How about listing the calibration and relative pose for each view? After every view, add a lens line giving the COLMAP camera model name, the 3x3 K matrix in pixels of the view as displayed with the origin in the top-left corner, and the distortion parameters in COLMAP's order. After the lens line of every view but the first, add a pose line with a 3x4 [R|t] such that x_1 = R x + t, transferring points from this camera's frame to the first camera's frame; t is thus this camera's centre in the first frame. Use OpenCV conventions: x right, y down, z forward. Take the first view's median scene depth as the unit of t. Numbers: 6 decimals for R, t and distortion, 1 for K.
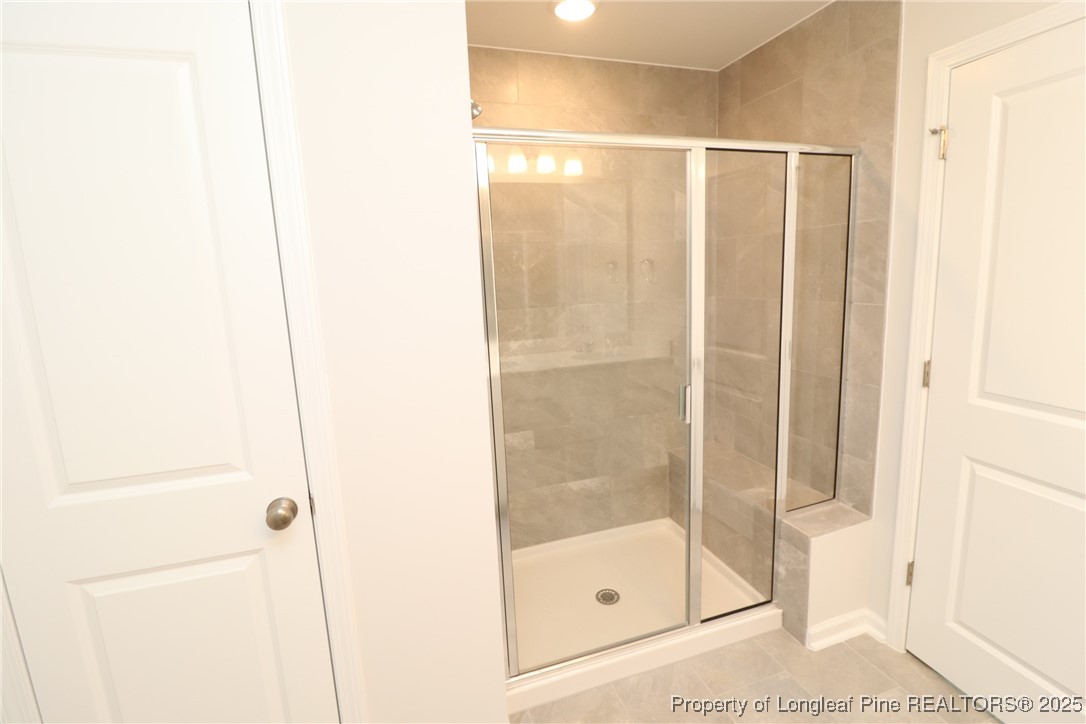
lens RADIAL K [[500.4, 0, 545.6], [0, 500.4, 364.2], [0, 0, 1]] dist [-0.005022, -0.008661]
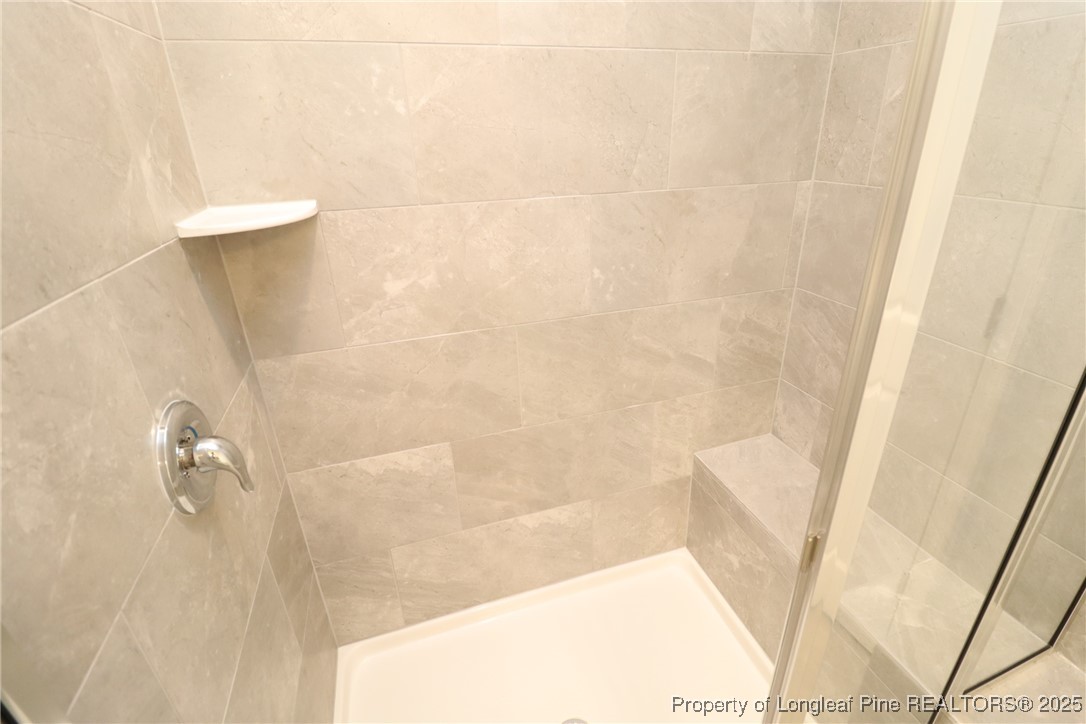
lens RADIAL K [[500.4, 0, 550.9], [0, 500.4, 350.7], [0, 0, 1]] dist [-0.005022, -0.008661]
pose [[0.999865, 0.012377, 0.010794, 0.072679], [-0.014550, 0.972428, 0.232749, -0.082636], [-0.007615, -0.232874, 0.972477, 0.479536]]
